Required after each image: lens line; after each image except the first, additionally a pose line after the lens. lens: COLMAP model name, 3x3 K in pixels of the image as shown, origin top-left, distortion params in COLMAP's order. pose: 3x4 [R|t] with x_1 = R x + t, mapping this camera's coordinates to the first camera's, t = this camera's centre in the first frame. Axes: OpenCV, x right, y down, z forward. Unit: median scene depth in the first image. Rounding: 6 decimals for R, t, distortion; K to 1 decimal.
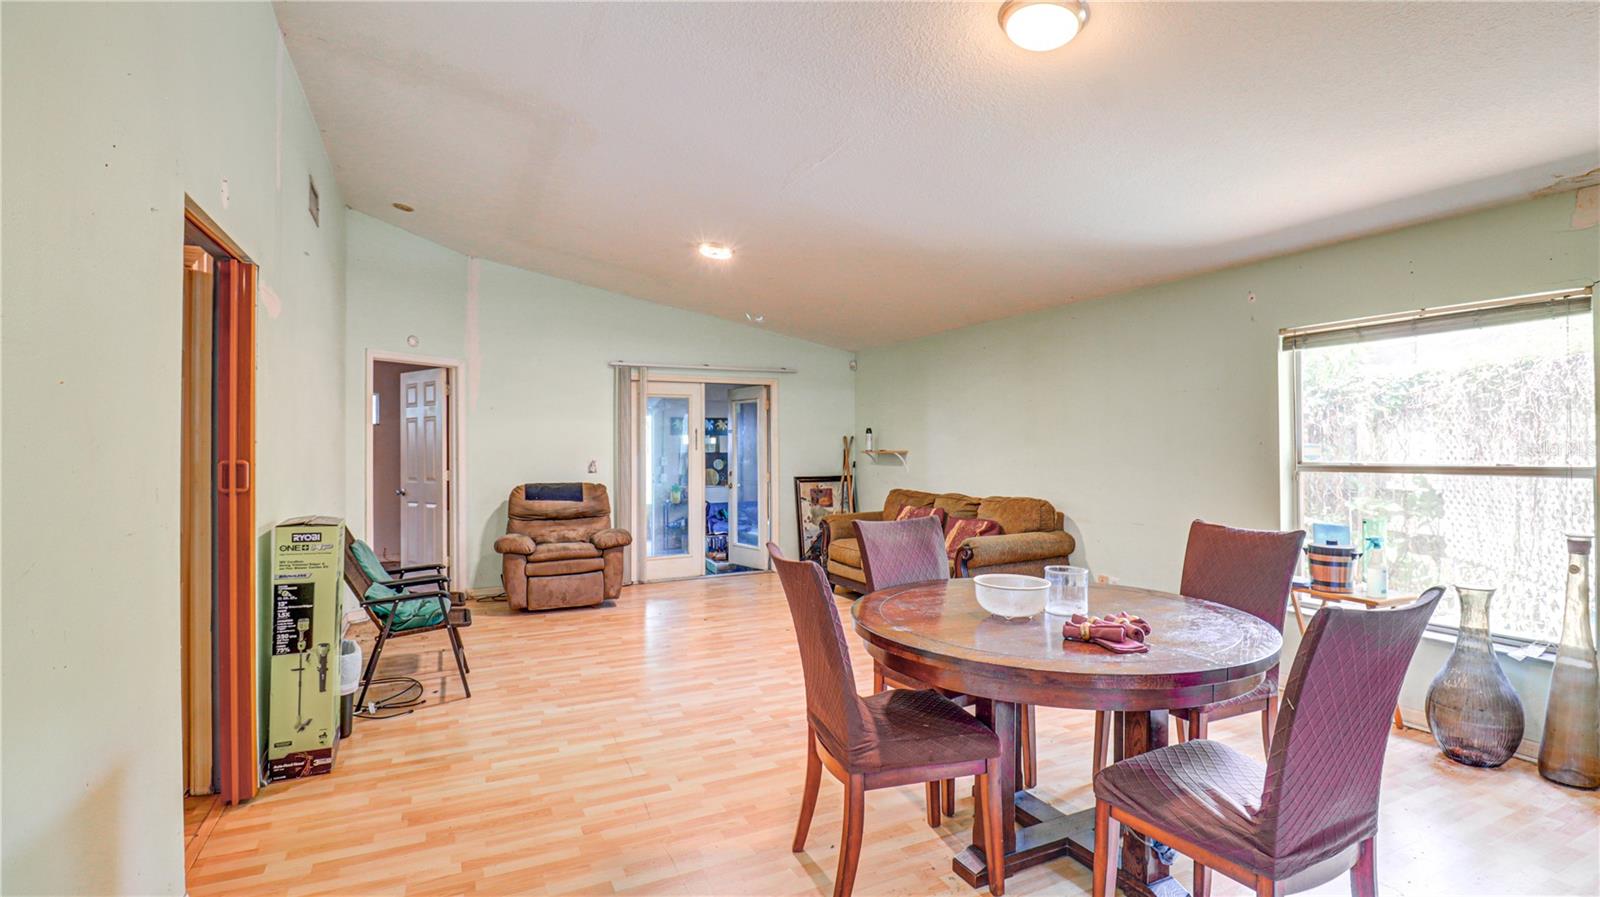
lens RADIAL K [[760.4, 0, 809.4], [0, 760.4, 436.2], [0, 0, 1]] dist [-0.033118, -0.000108]
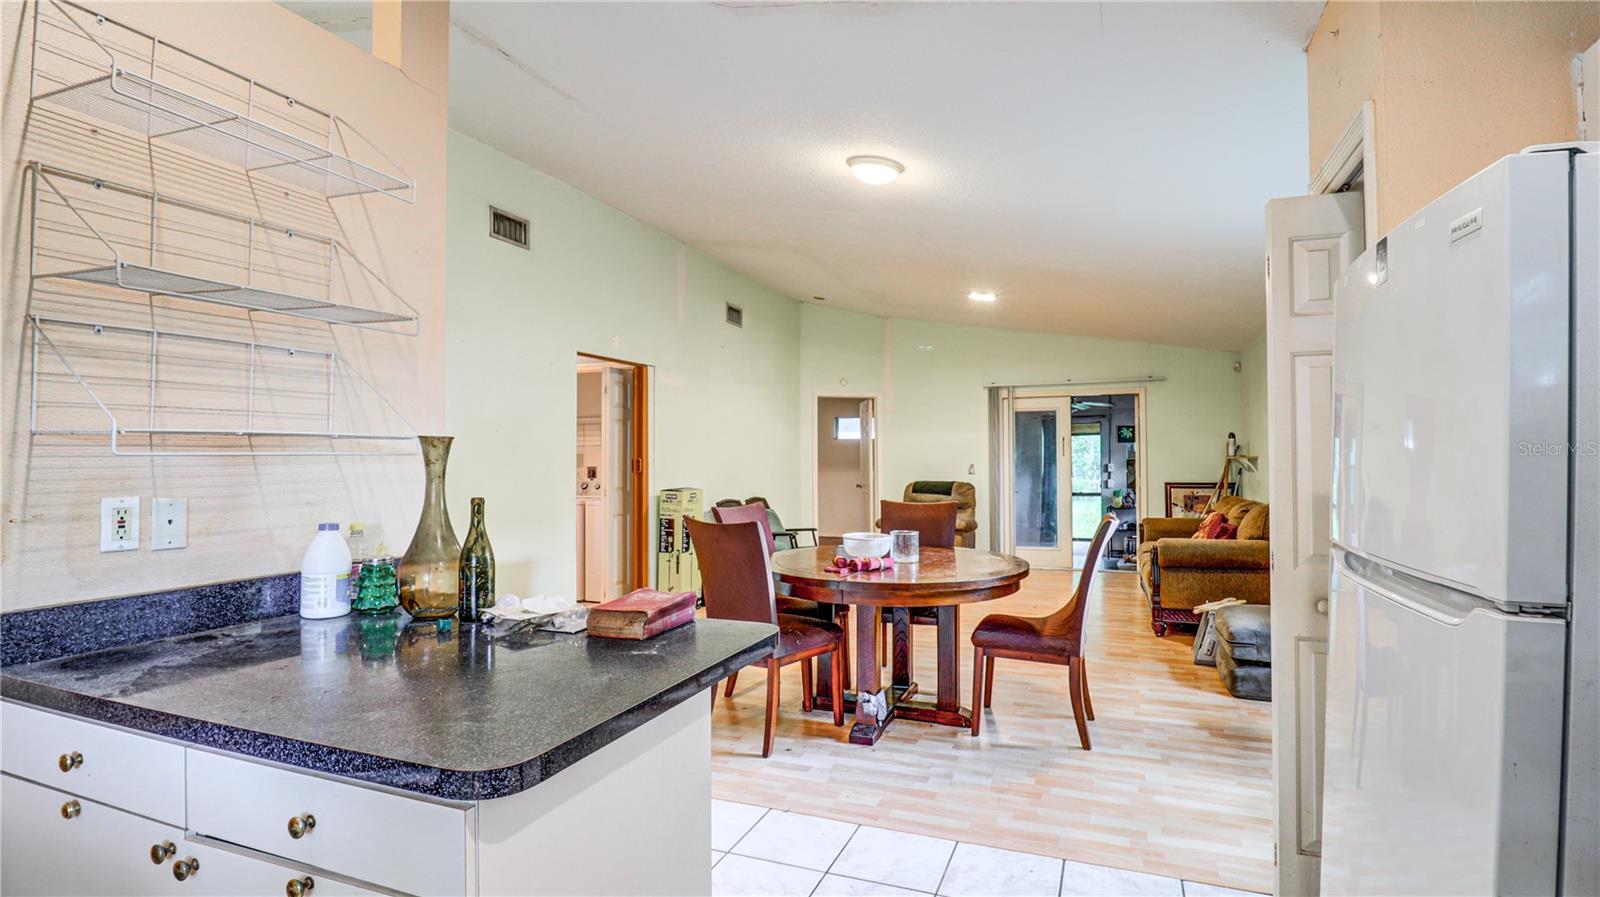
lens RADIAL K [[760.4, 0, 809.4], [0, 760.4, 436.2], [0, 0, 1]] dist [-0.033118, -0.000108]
pose [[0.621764, -0.025711, -0.782783, 0.664770], [0.012145, 0.999657, -0.023188, 0.013584], [0.783111, 0.004911, 0.621863, 0.004797]]
